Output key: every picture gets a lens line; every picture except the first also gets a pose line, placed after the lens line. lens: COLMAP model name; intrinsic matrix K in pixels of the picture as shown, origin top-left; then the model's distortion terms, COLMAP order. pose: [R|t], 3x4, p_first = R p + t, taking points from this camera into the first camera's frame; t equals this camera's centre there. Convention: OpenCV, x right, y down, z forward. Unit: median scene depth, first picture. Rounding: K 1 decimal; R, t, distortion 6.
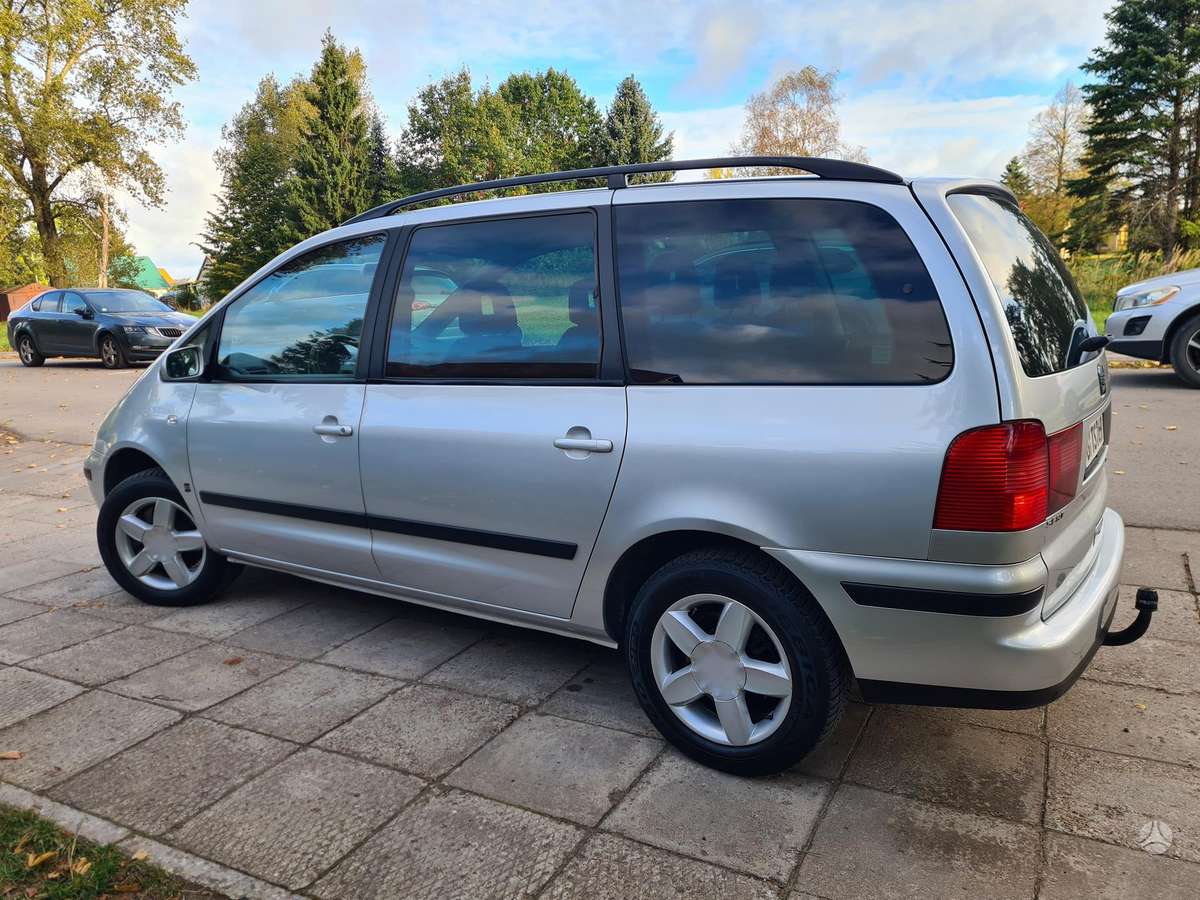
lens RADIAL K [[899.4, 0, 600.7], [0, 899.4, 444.5], [0, 0, 1]] dist [0.068927, -0.057329]
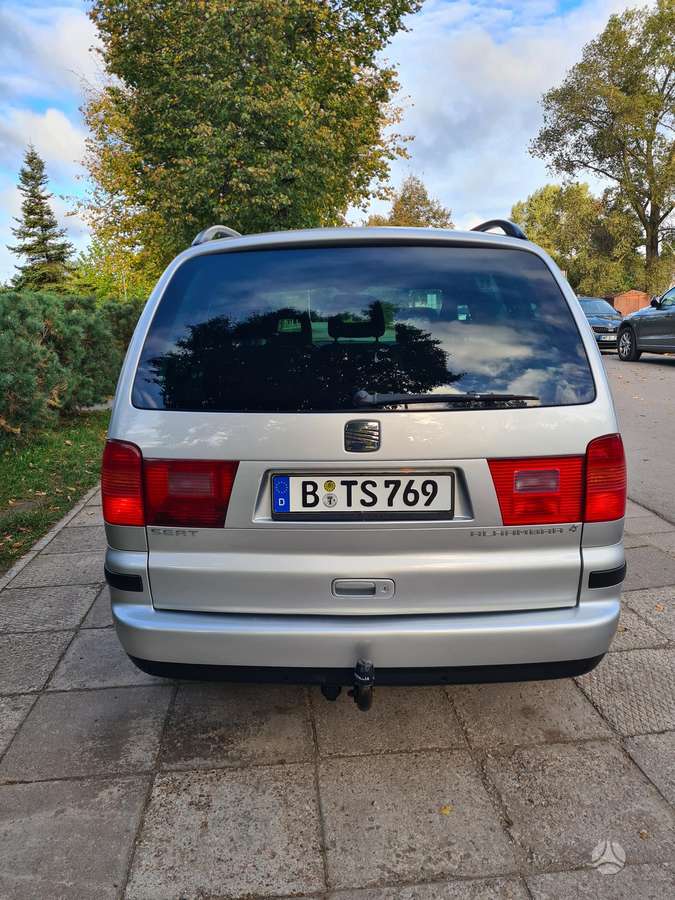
lens RADIAL K [[675.7, 0, 336.6], [0, 675.7, 455.1], [0, 0, 1]] dist [0.068387, -0.058799]
pose [[0.542612, 0.201231, -0.815523, 0.996536], [-0.148942, 0.978545, 0.142357, -0.131384], [0.826673, 0.044221, 0.560942, 0.515287]]
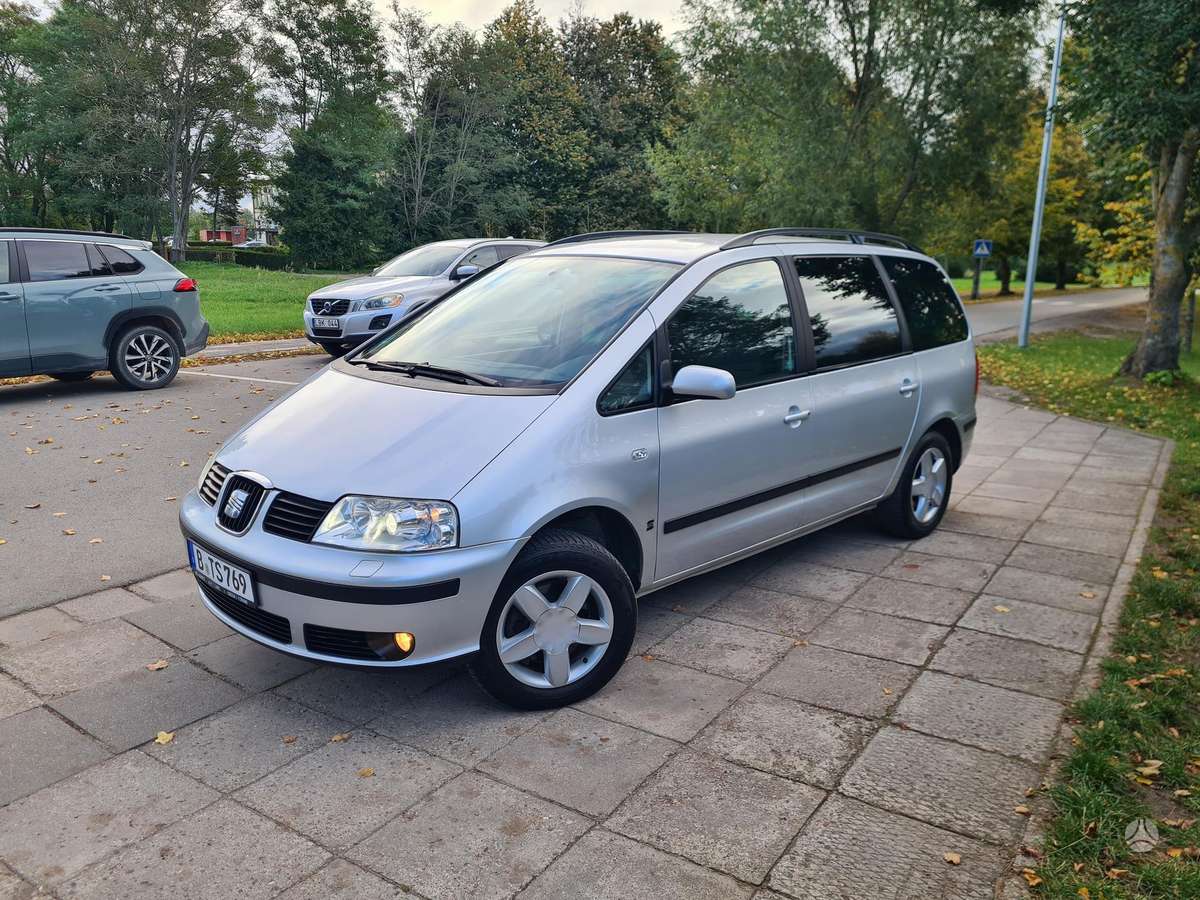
lens RADIAL K [[897.6, 0, 602.8], [0, 897.6, 452.4], [0, 0, 1]] dist [0.070579, -0.059434]
pose [[0.108917, -0.169955, 0.979414, -2.069818], [0.163443, 0.974928, 0.151001, -0.250462], [-0.980522, 0.143632, 0.133964, 1.464103]]
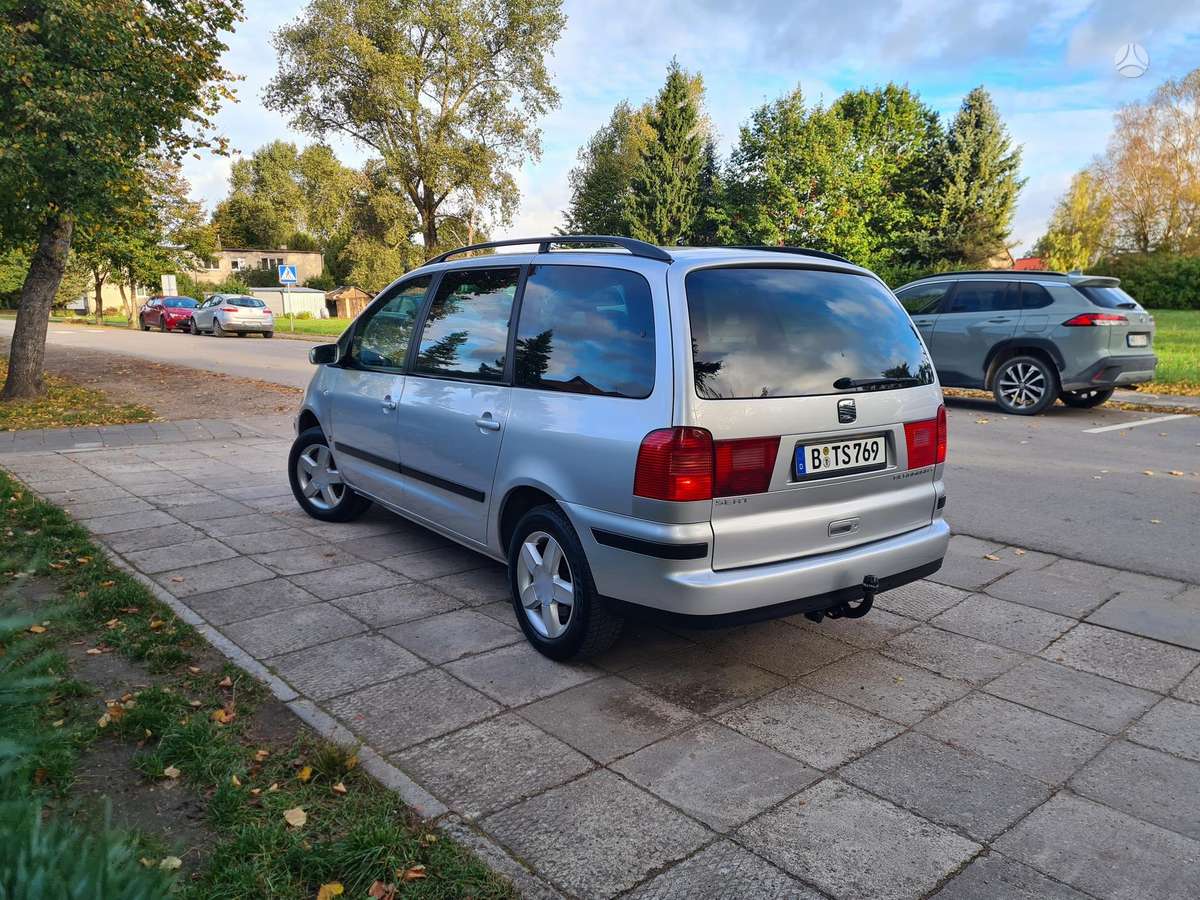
lens RADIAL K [[900.0, 0, 609.3], [0, 900.0, 447.3], [0, 0, 1]] dist [0.063278, -0.062394]
pose [[0.936973, 0.097767, -0.335446, 0.593300], [-0.101276, 0.994833, 0.007060, 0.006404], [0.334403, 0.027358, 0.942033, -0.293604]]
